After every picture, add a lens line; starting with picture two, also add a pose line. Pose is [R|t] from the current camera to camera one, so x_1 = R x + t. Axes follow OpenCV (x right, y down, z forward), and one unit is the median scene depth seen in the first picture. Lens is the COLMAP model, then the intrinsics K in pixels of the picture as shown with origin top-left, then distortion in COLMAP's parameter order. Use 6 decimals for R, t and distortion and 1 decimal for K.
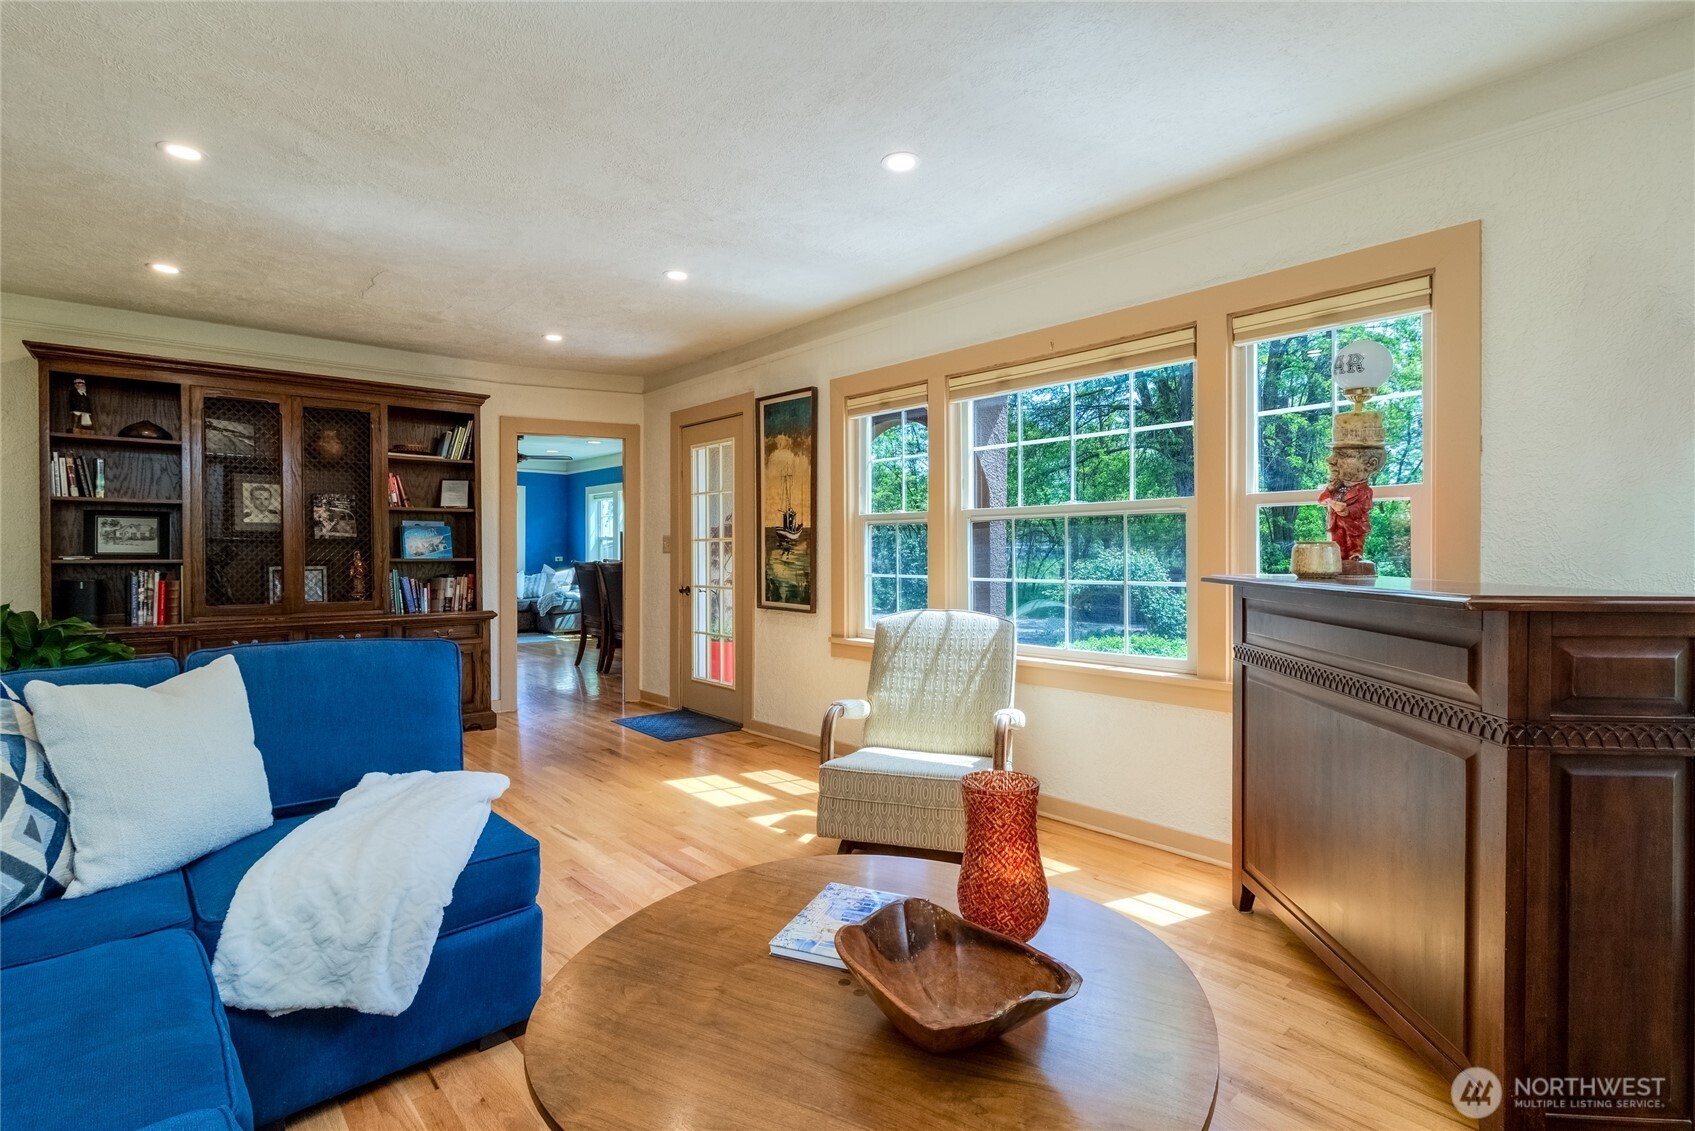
lens RADIAL K [[806.9, 0, 858.8], [0, 806.9, 559.3], [0, 0, 1]] dist [0.000180, 0.001017]
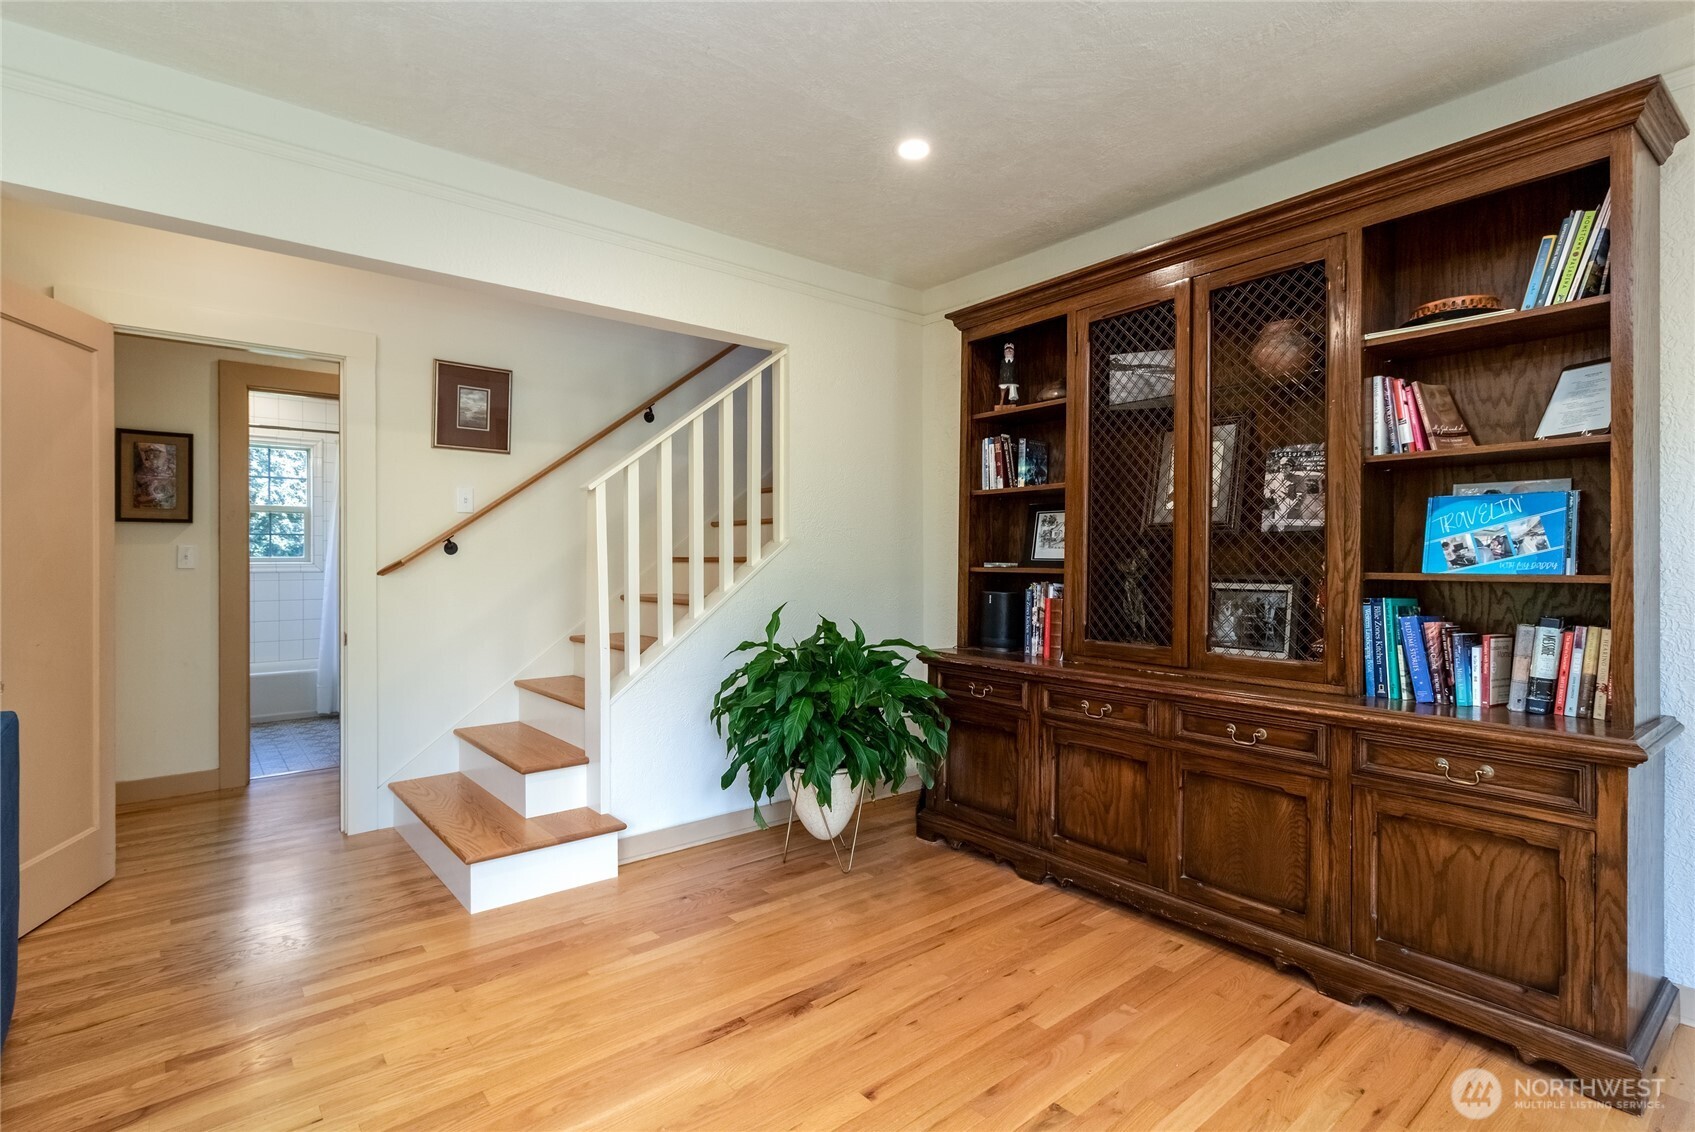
lens RADIAL K [[806.9, 0, 855.3], [0, 806.9, 554.0], [0, 0, 1]] dist [0.000180, 0.001017]
pose [[-0.038294, -0.002019, -0.999264, -0.130977], [-0.007640, 0.999969, -0.001728, -0.008678], [0.999237, 0.007568, -0.038308, 0.751938]]
